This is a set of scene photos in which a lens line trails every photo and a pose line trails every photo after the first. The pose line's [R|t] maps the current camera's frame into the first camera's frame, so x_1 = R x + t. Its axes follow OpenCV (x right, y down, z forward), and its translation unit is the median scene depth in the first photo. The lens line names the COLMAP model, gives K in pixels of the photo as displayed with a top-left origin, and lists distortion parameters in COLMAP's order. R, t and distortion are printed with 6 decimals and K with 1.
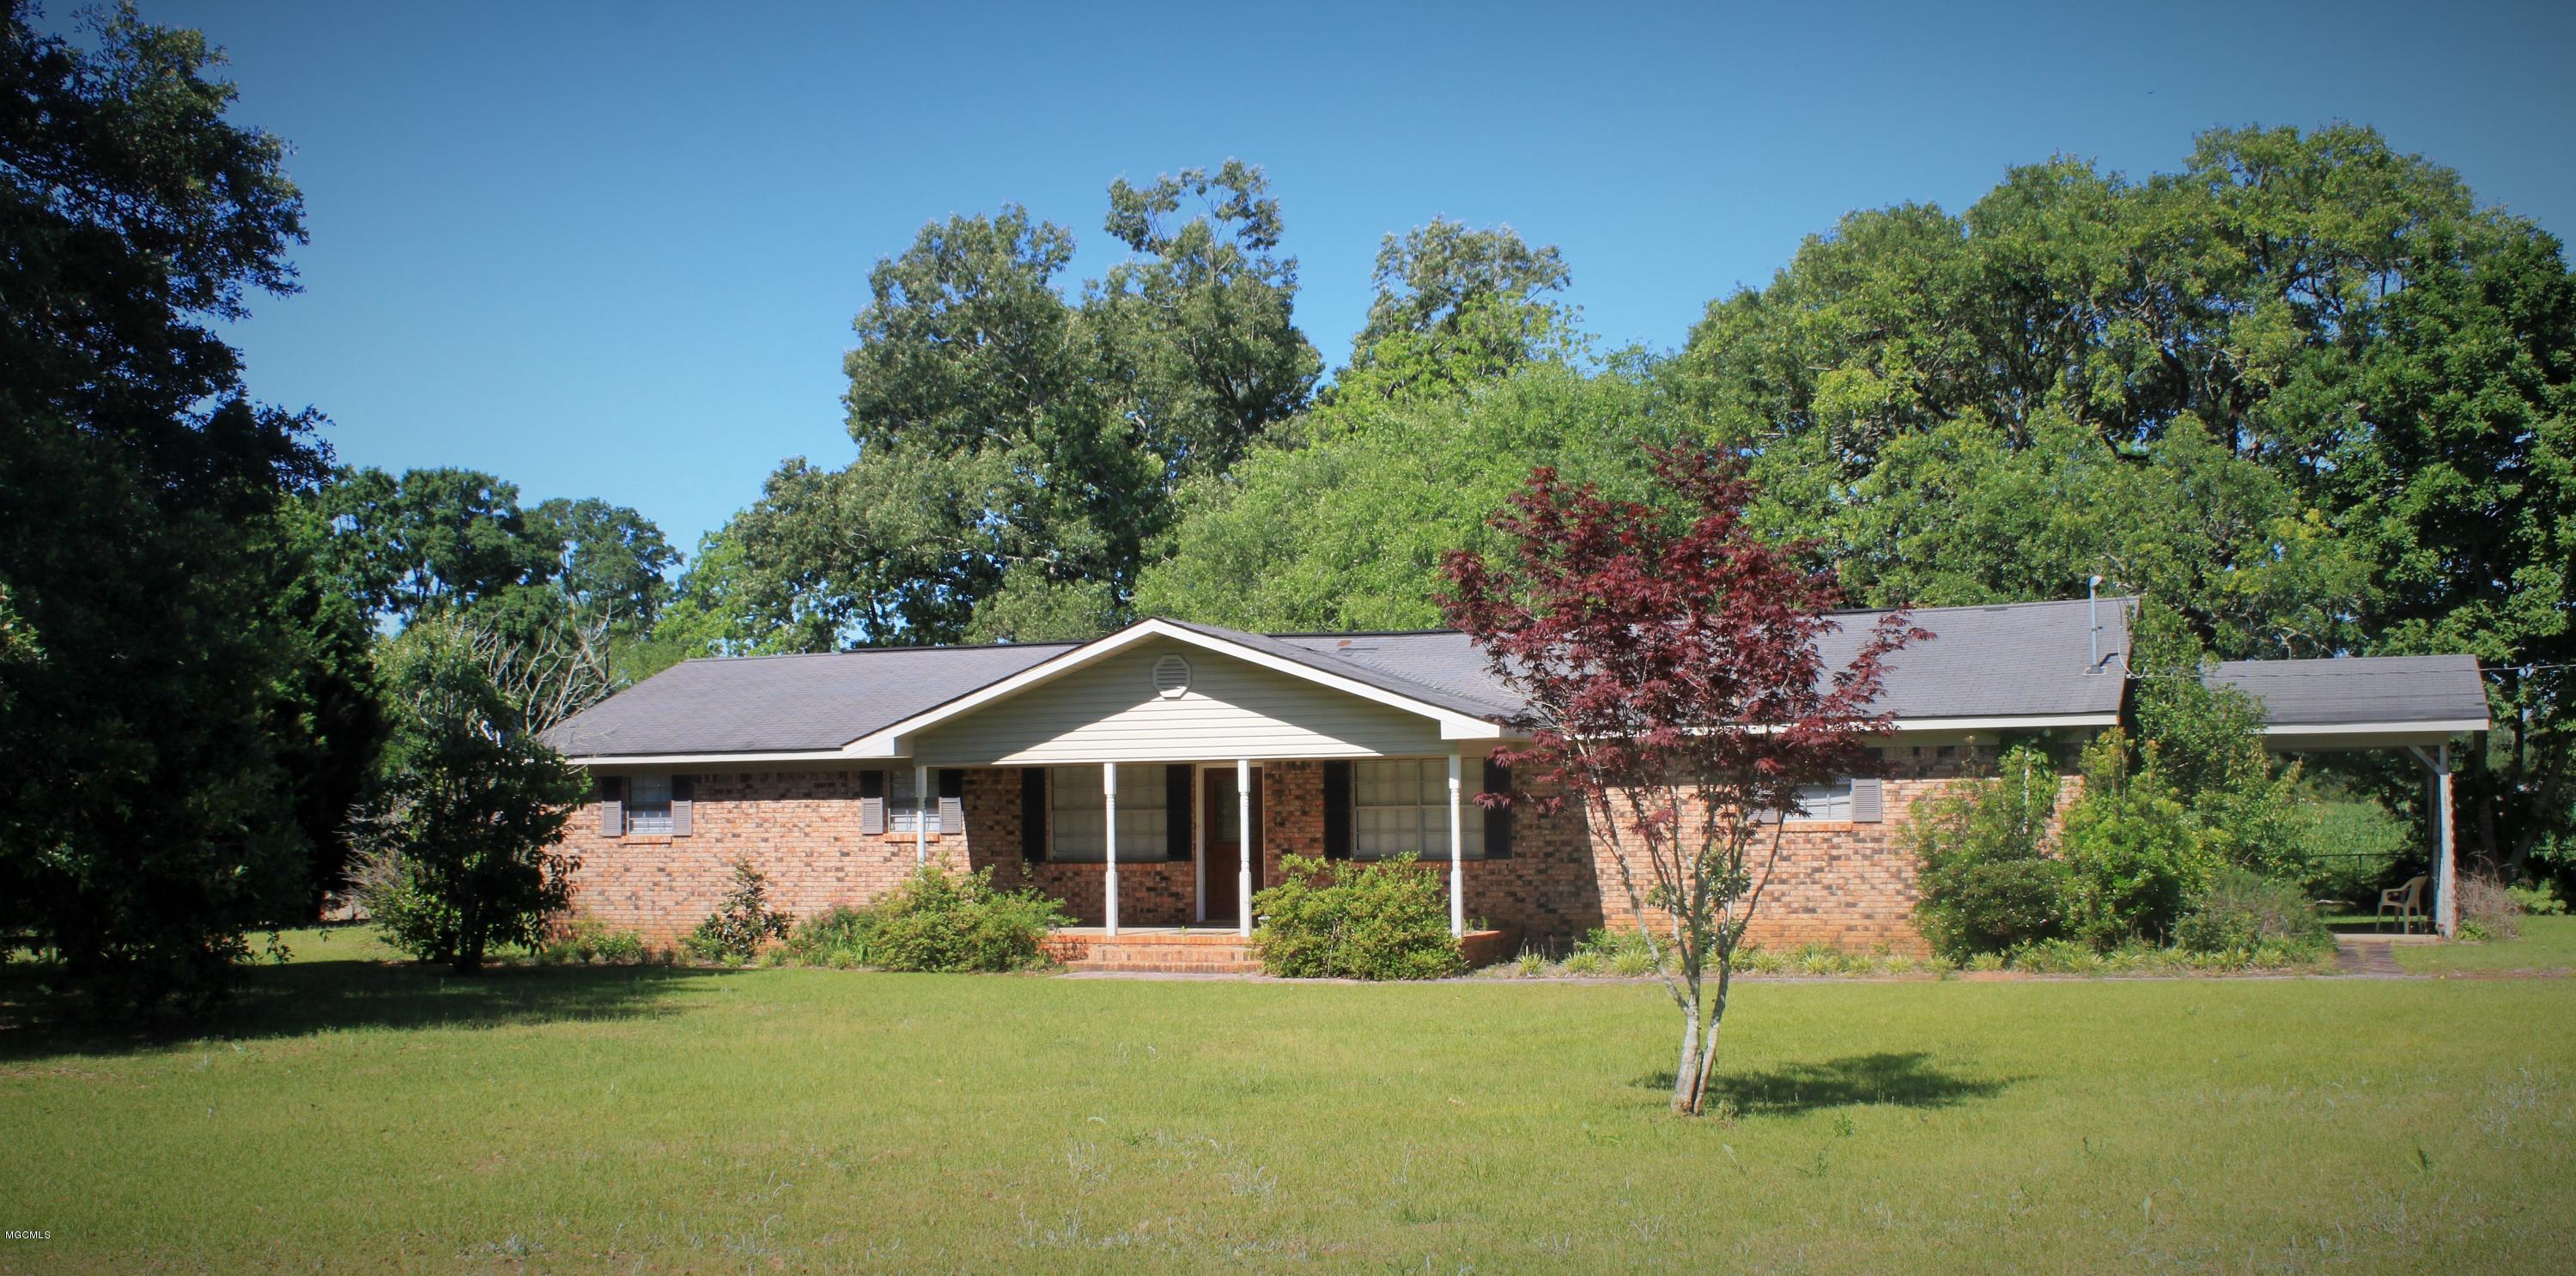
lens RADIAL K [[2561.5, 0, 1287.5], [0, 2561.5, 747.8], [0, 0, 1]] dist [-0.094546, 0.006802]
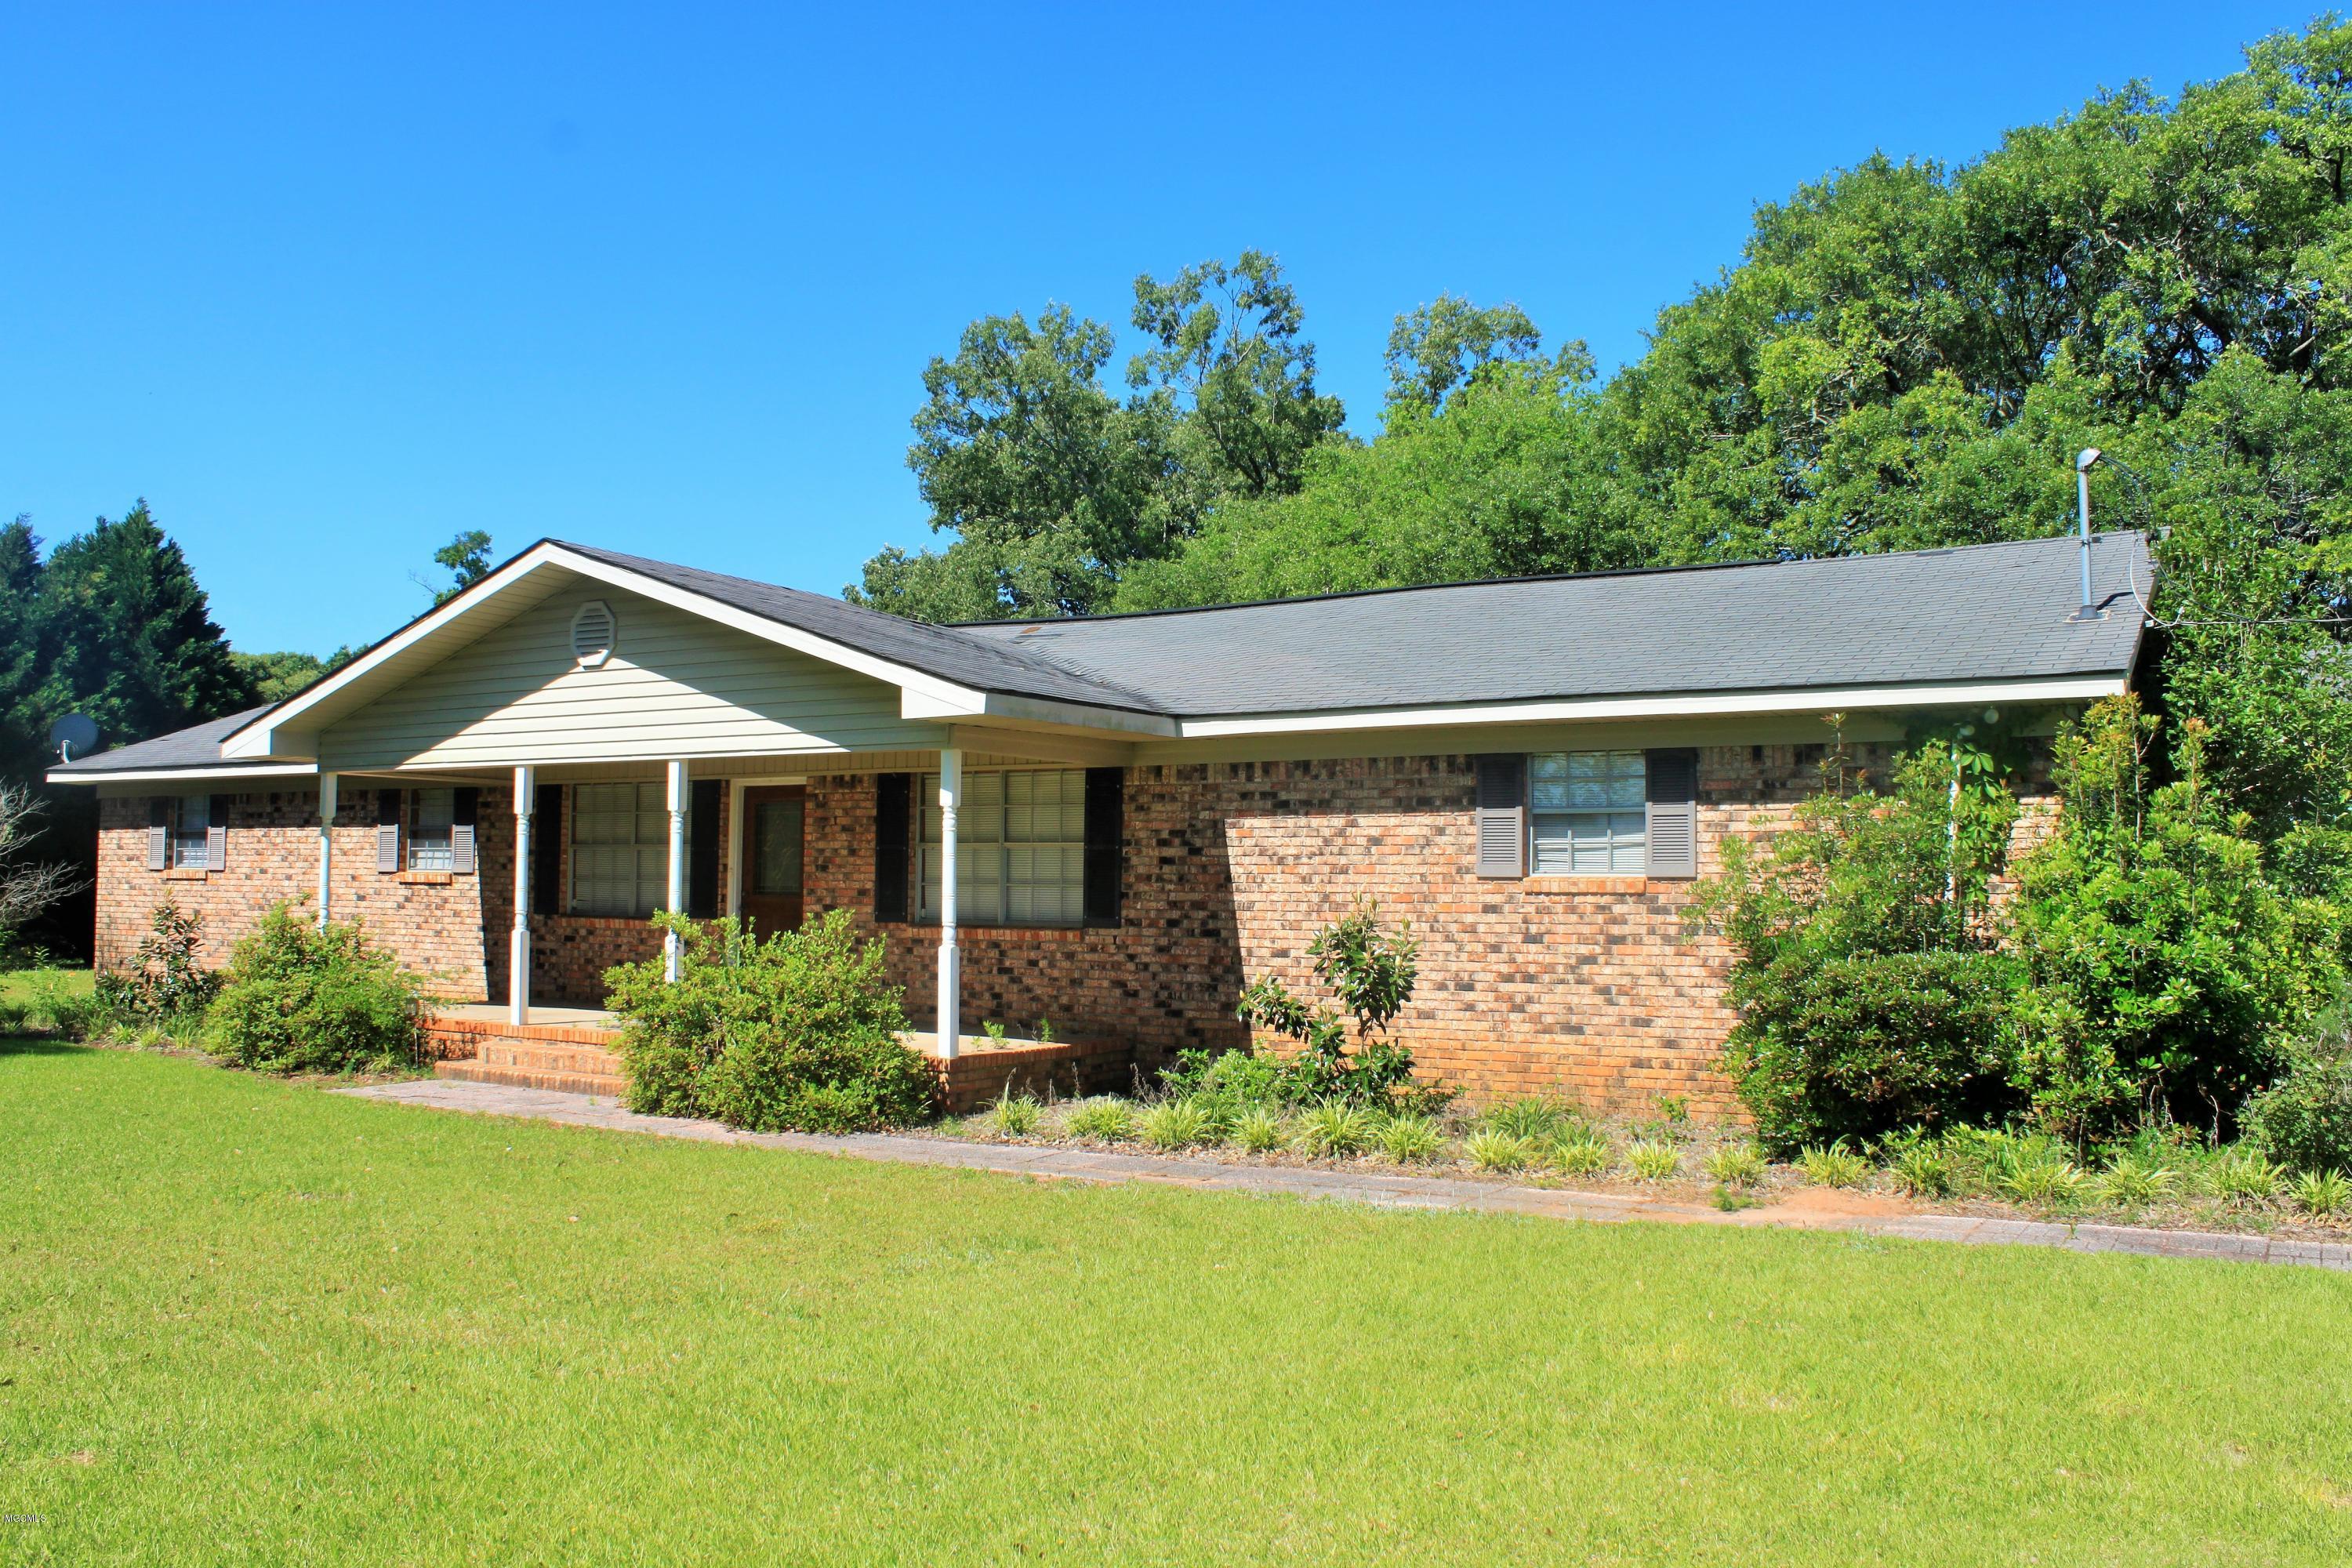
lens RADIAL K [[1937.5, 0, 1164.8], [0, 1937.5, 776.1], [0, 0, 1]] dist [-0.152433, 0.124135]
pose [[0.985638, 0.011953, -0.168450, 0.182574], [-0.017555, 0.999340, -0.031803, 0.021416], [0.167959, 0.034303, 0.985197, 0.542350]]
